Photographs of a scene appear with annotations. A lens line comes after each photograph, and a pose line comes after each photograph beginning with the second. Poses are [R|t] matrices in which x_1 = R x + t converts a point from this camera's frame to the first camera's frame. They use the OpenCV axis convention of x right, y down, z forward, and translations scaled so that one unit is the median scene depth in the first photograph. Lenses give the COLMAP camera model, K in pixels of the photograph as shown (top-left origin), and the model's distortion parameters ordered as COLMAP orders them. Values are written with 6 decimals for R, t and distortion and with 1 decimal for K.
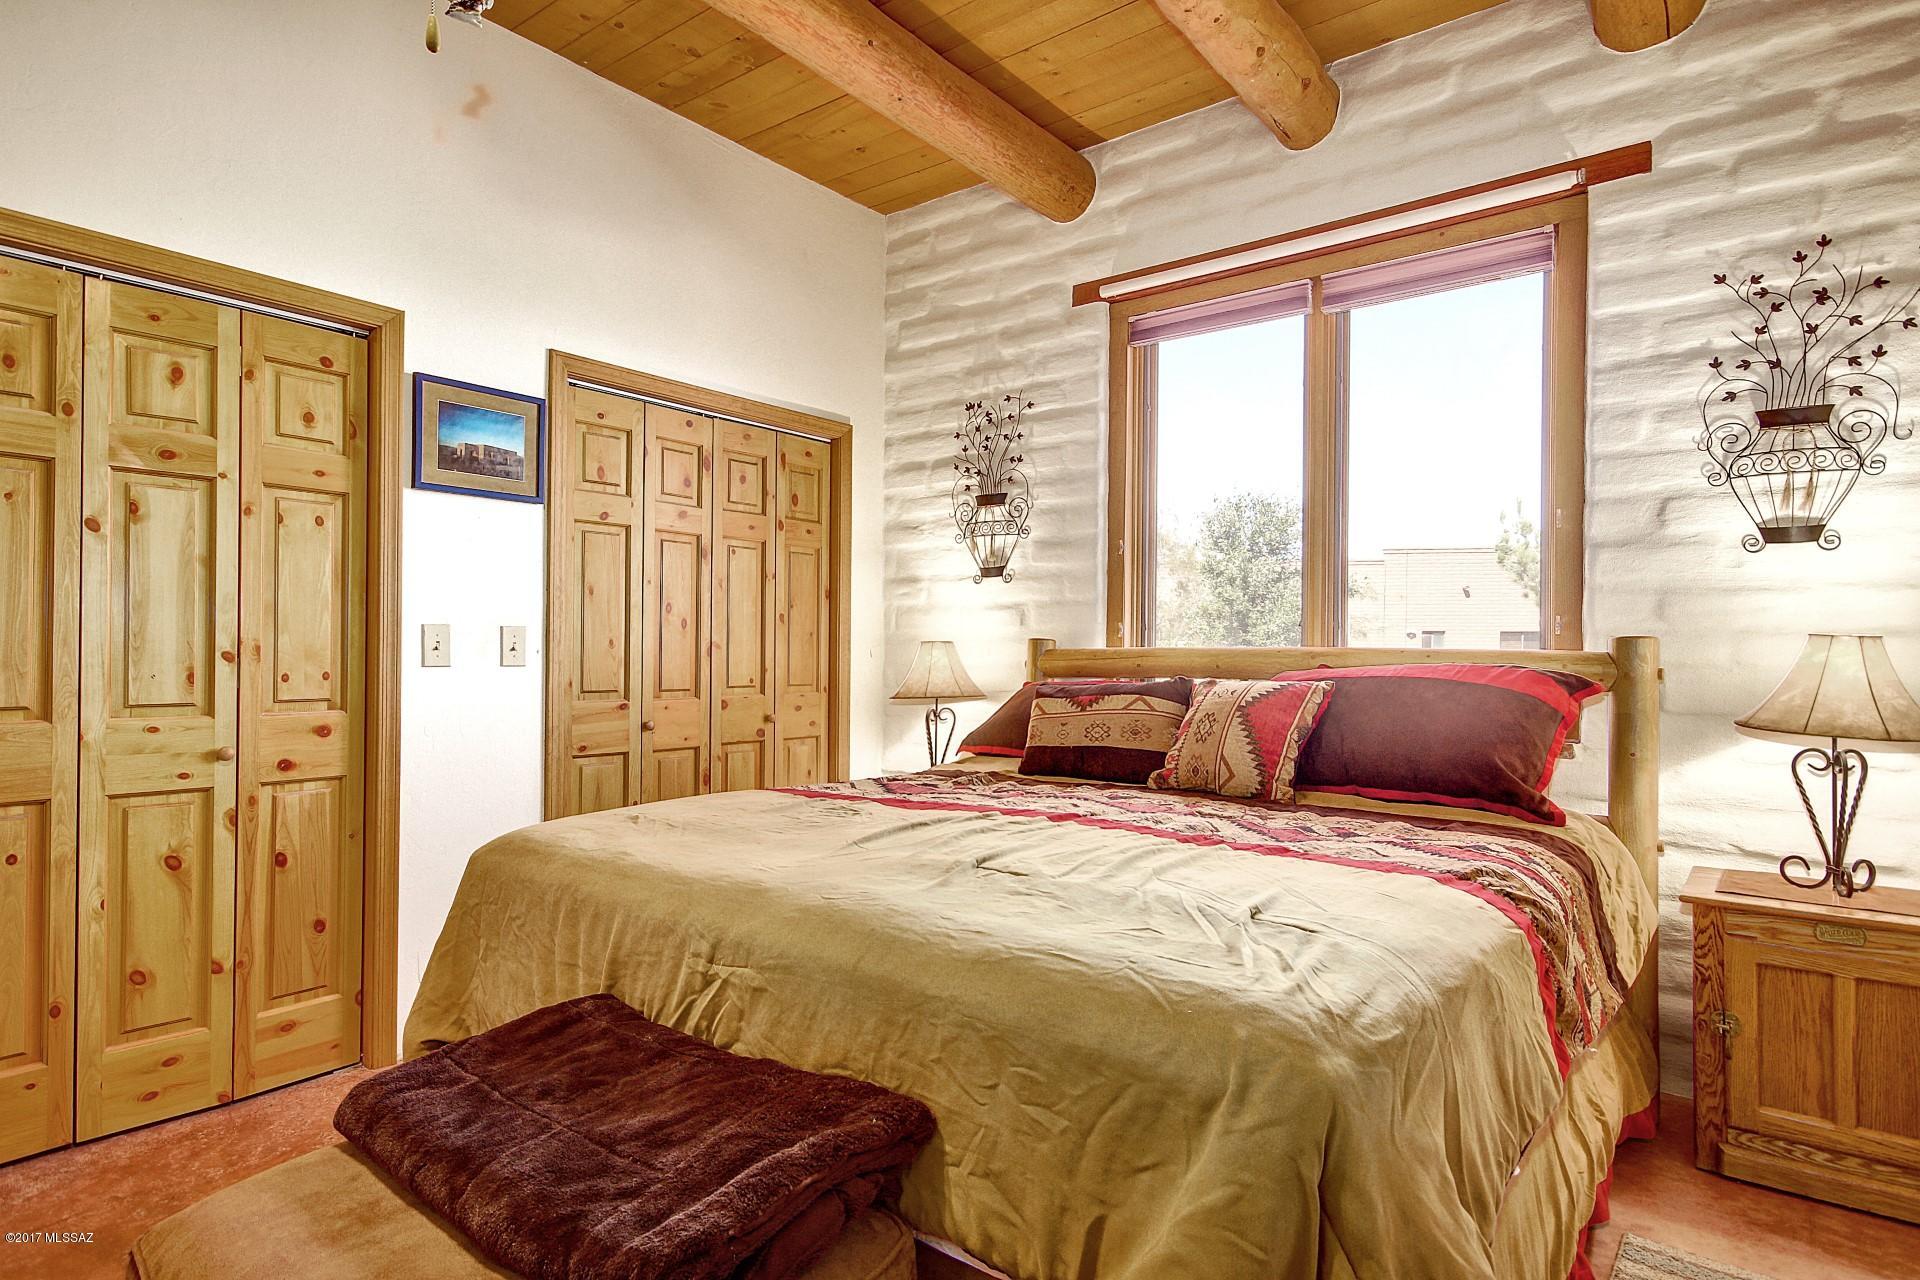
lens RADIAL K [[1026.0, 0, 954.6], [0, 1026.0, 632.9], [0, 0, 1]] dist [0.013725, 0.002542]
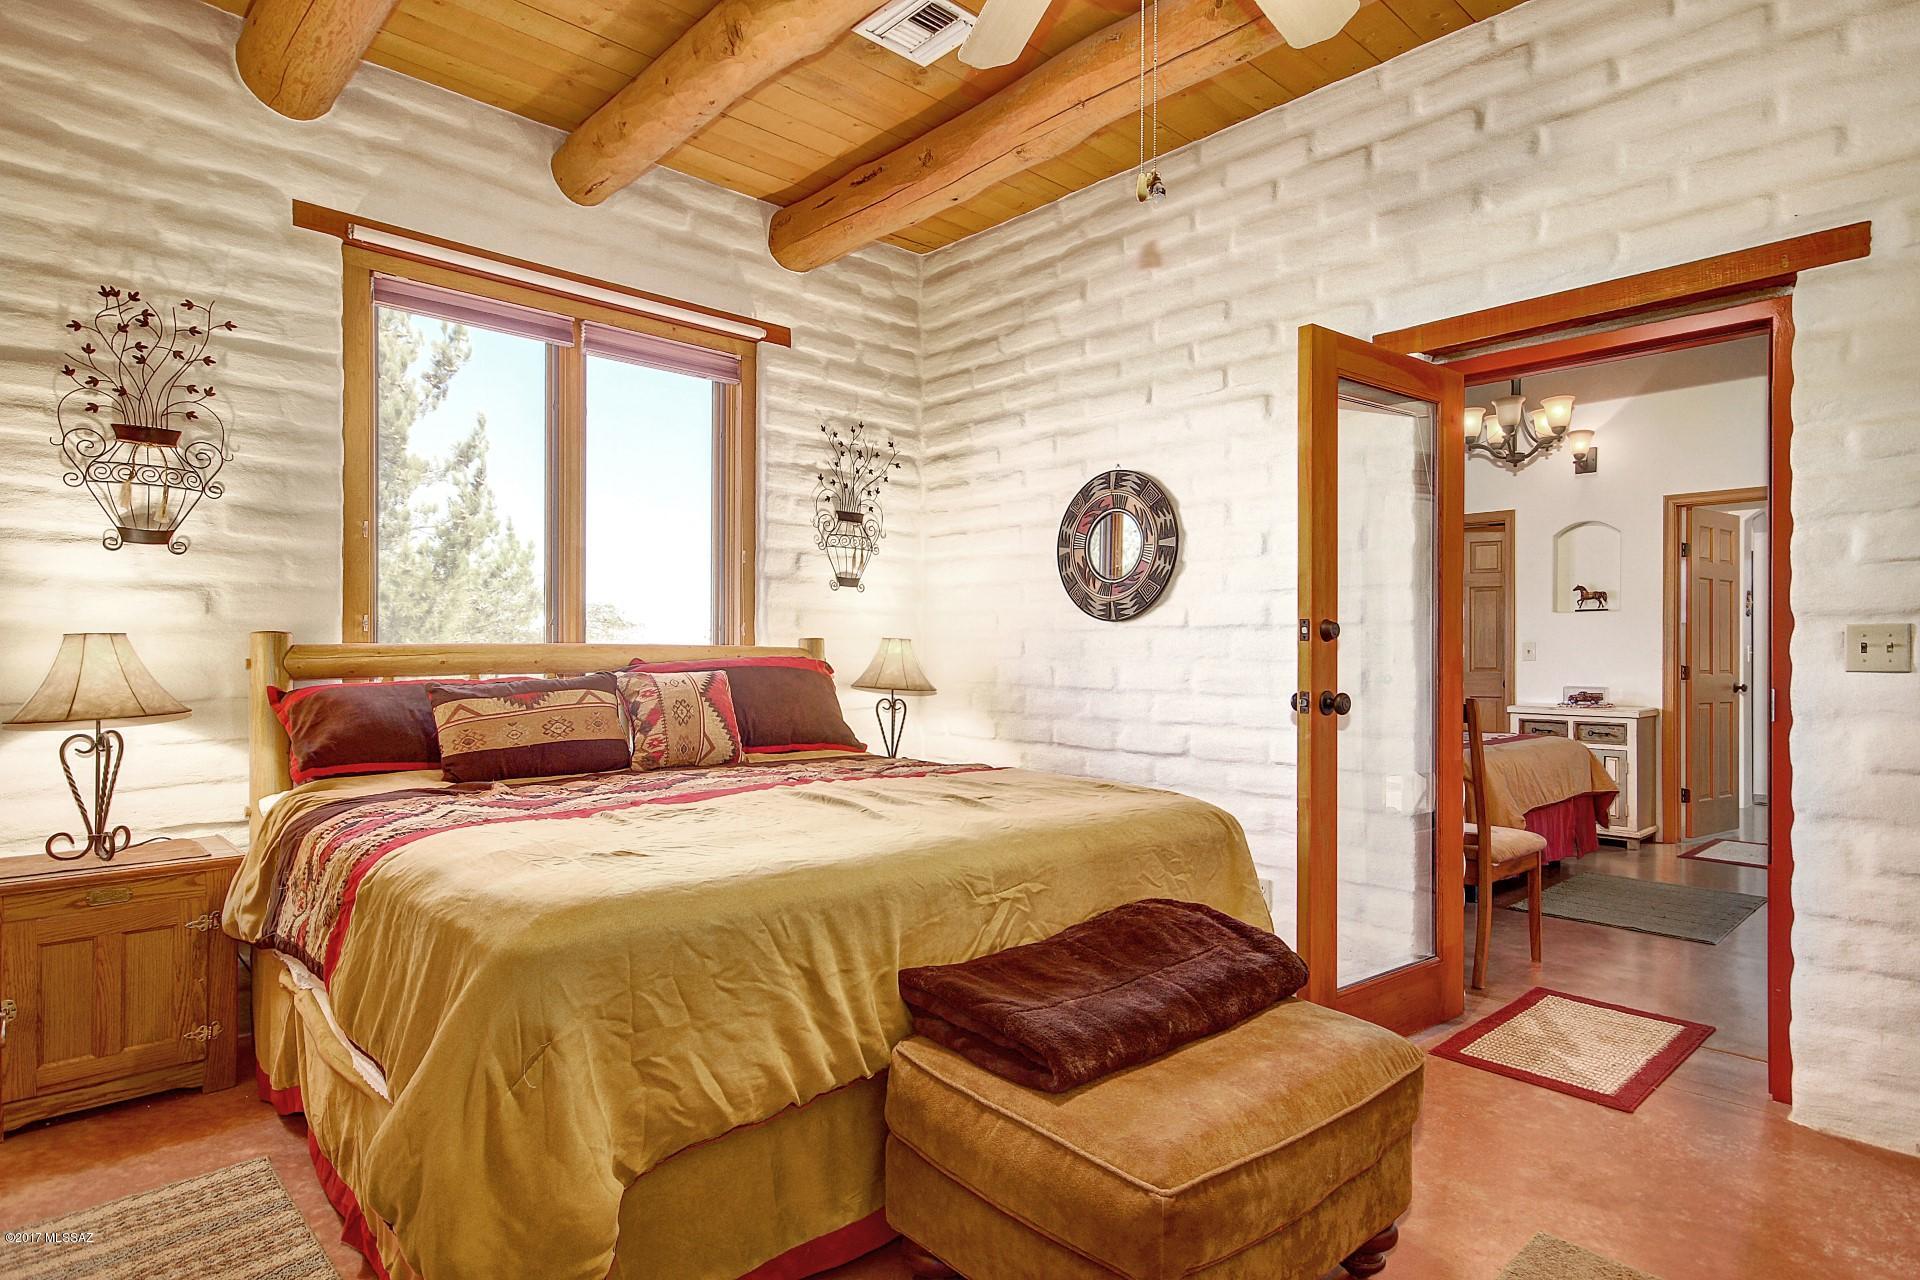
lens RADIAL K [[1026.0, 0, 943.9], [0, 1026.0, 635.0], [0, 0, 1]] dist [0.013725, 0.002542]
pose [[0.171634, 0.005169, 0.985147, -0.771398], [-0.022376, 0.999749, -0.001348, -0.002554], [-0.984907, -0.021813, 0.171707, 0.435247]]
